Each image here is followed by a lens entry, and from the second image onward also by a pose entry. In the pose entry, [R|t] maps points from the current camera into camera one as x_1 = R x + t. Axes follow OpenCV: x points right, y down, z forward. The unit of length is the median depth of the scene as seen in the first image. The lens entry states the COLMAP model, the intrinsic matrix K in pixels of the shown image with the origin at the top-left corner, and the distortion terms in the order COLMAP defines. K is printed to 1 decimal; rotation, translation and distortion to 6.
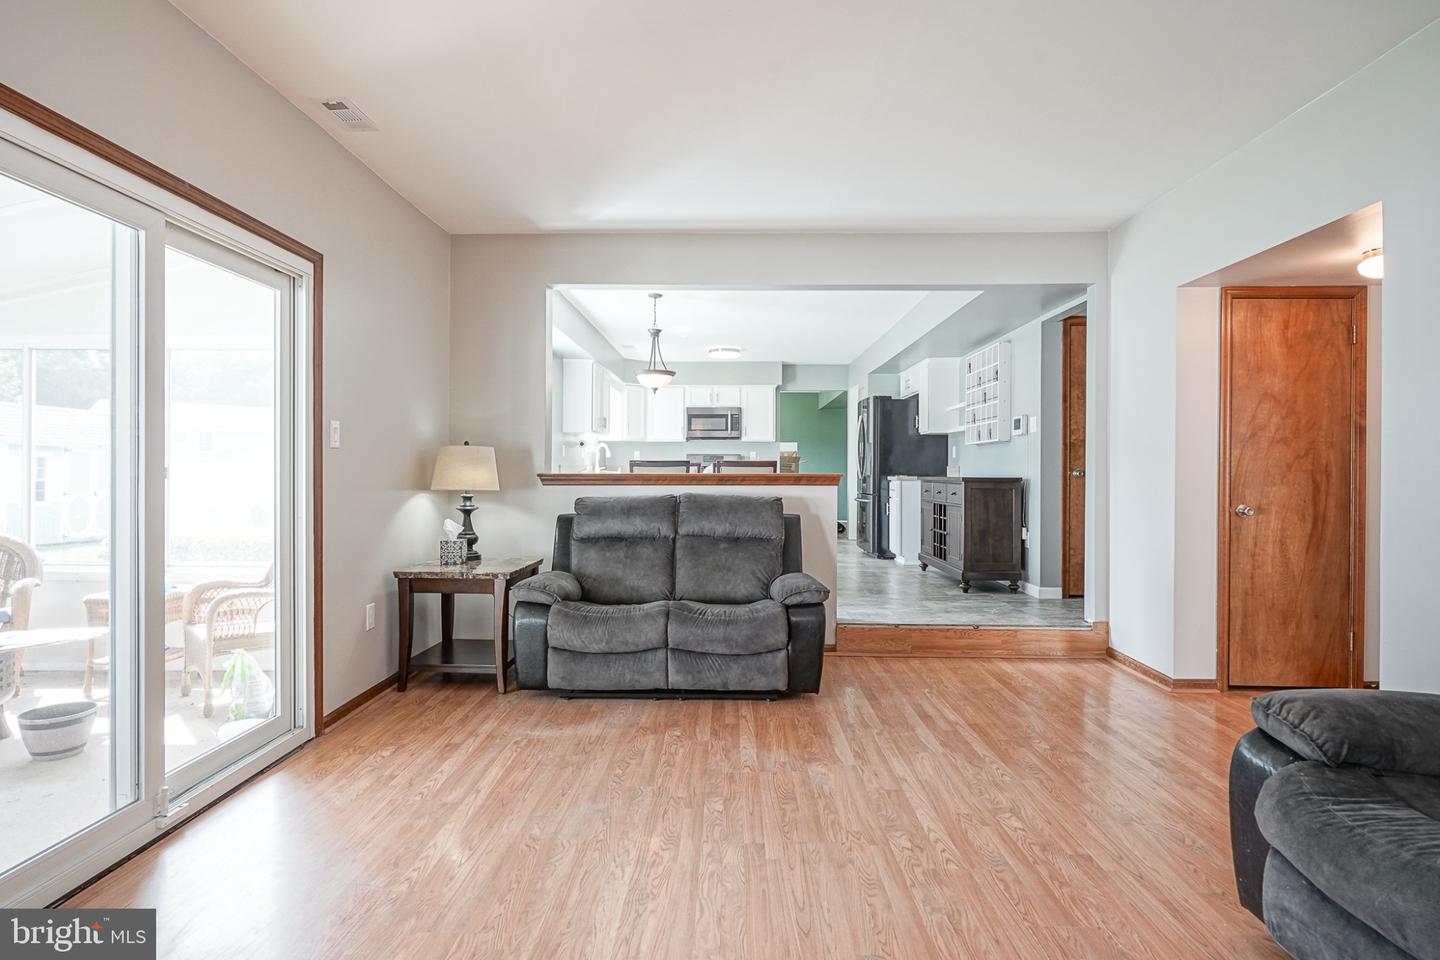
lens RADIAL K [[777.4, 0, 720.0], [0, 777.4, 480.0], [0, 0, 1]] dist [-0.004550, -0.000328]
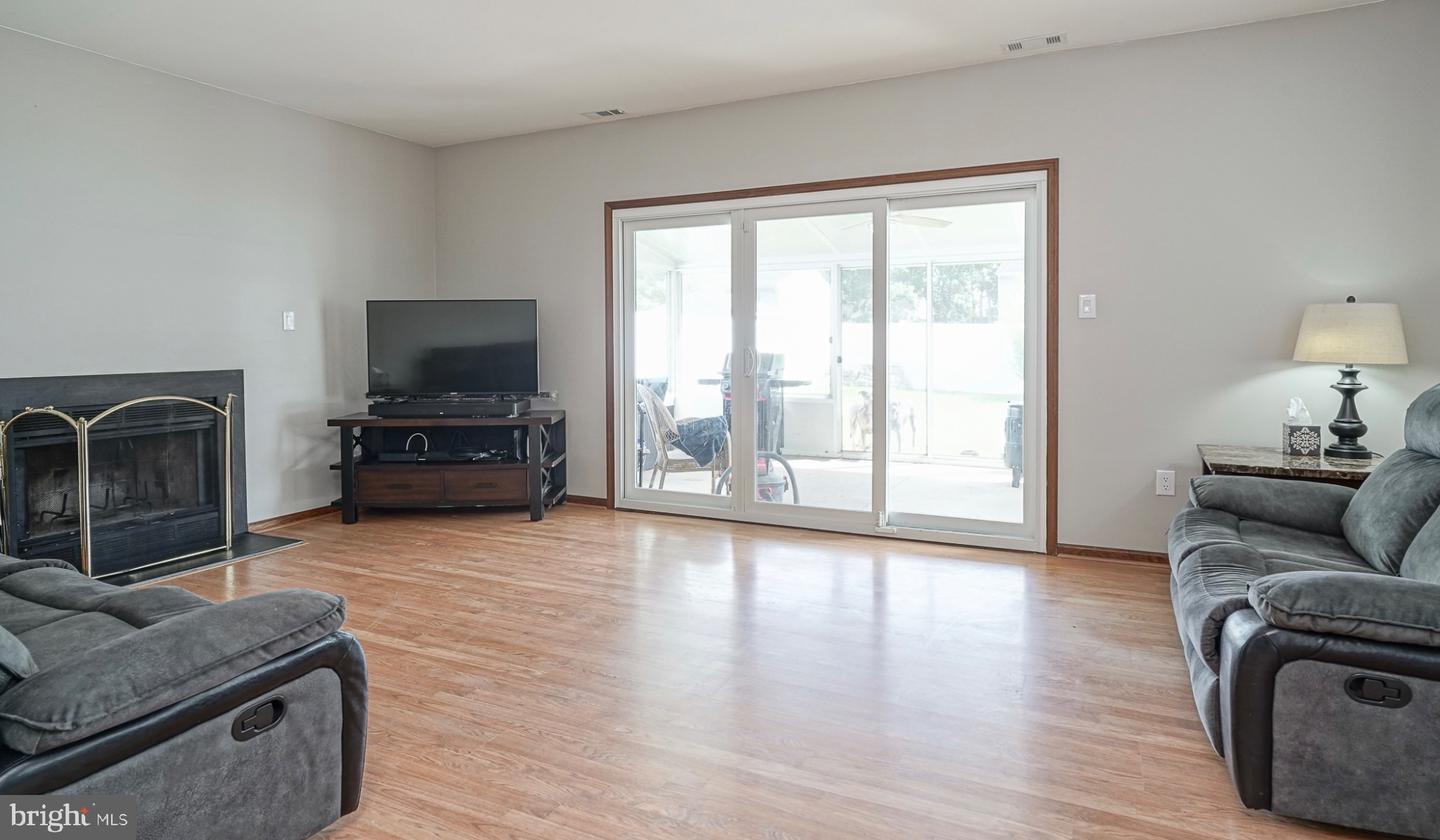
lens RADIAL K [[702.8, 0, 722.3], [0, 702.8, 363.7], [0, 0, 1]] dist [-0.017966, 0.000172]
pose [[-0.390611, 0.027522, -0.920144, 1.029169], [-0.003839, 0.999496, 0.031525, -0.008112], [0.920548, 0.015847, -0.390309, 1.411508]]
